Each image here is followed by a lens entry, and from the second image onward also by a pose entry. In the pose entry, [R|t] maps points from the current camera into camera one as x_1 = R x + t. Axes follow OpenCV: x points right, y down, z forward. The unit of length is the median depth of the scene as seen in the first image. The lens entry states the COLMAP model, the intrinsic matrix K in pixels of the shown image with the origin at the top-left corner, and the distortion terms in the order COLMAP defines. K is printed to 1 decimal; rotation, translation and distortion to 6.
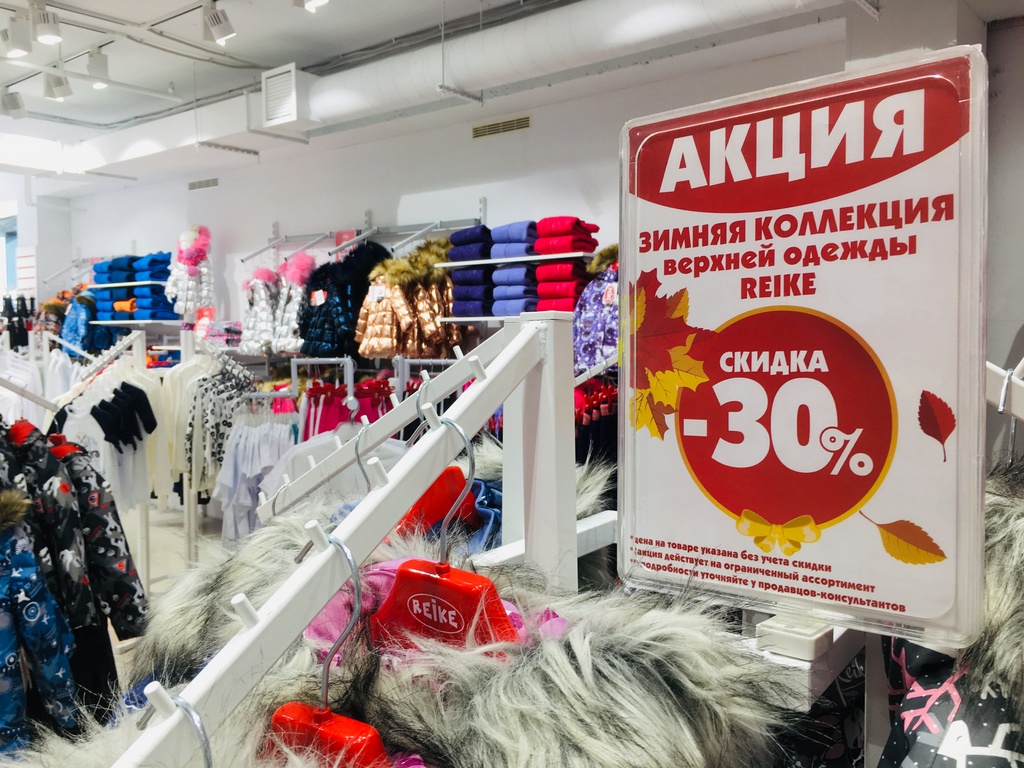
lens RADIAL K [[865.9, 0, 512.0], [0, 865.9, 384.0], [0, 0, 1]] dist [0.086648, -0.119438]
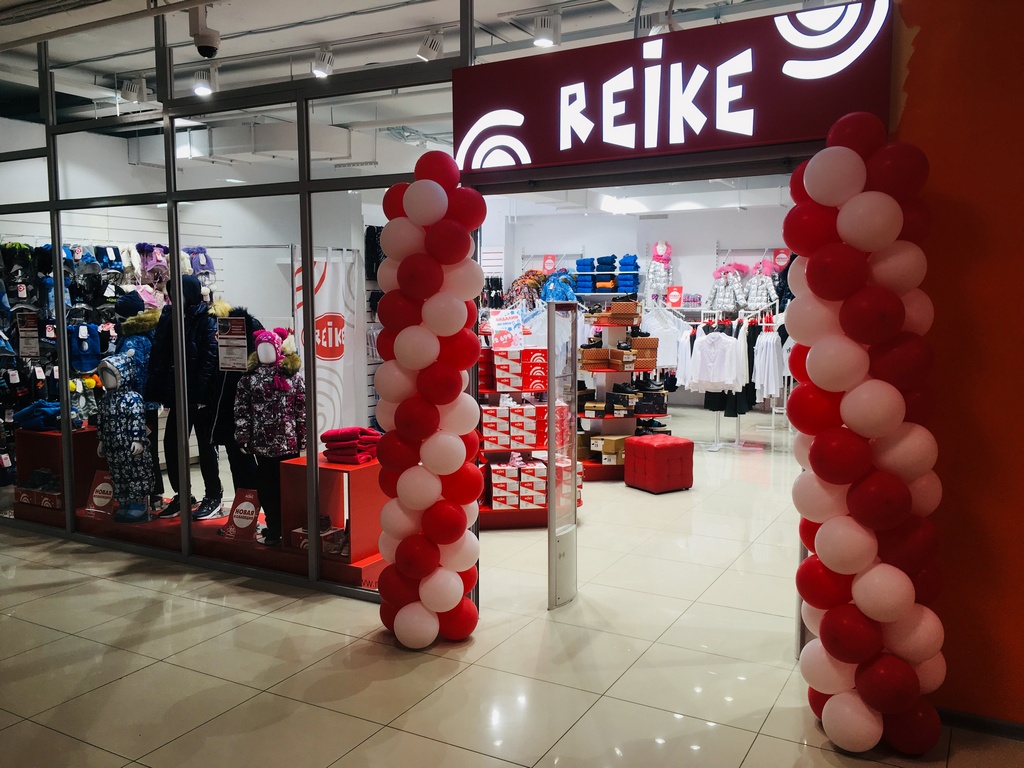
lens RADIAL K [[865.9, 0, 512.0], [0, 865.9, 384.0], [0, 0, 1]] dist [0.086648, -0.119438]
pose [[0.984993, -0.003916, 0.172547, -0.945510], [-0.001617, 0.999489, 0.031919, 0.058026], [-0.172584, -0.031719, 0.984484, -0.720434]]
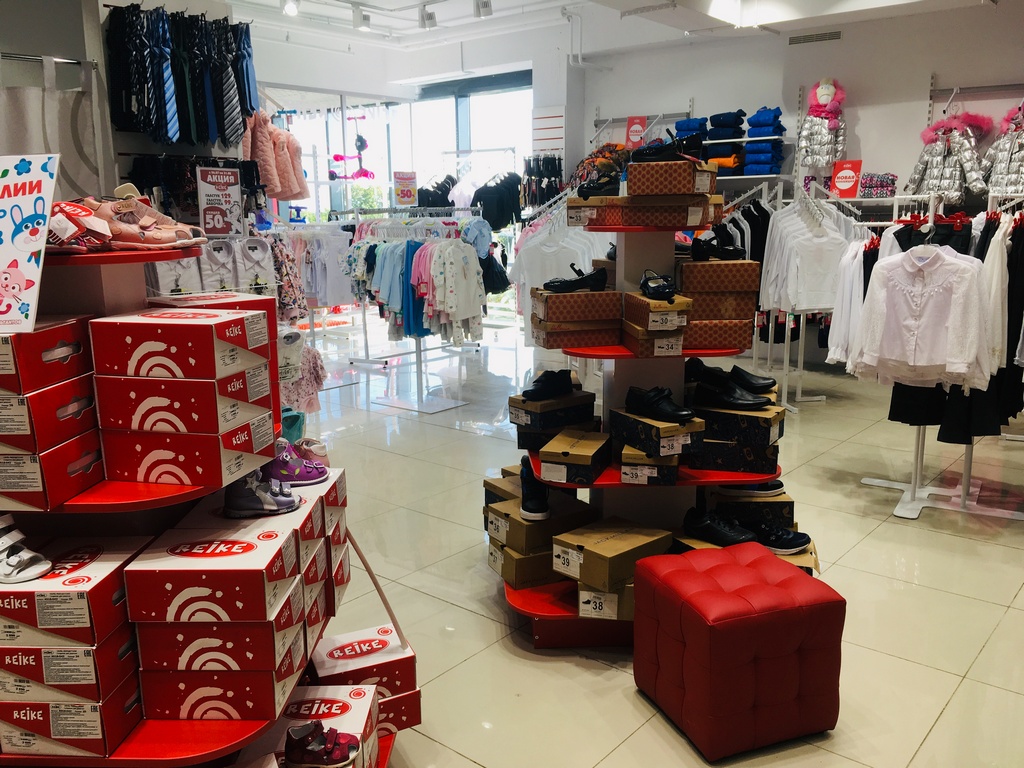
lens RADIAL K [[865.9, 0, 512.0], [0, 865.9, 384.0], [0, 0, 1]] dist [0.086648, -0.119438]
pose [[0.999816, 0.006897, -0.017923, -0.681851], [-0.004442, 0.991030, 0.133566, 0.036902], [0.018684, -0.133462, 0.990878, -0.078456]]
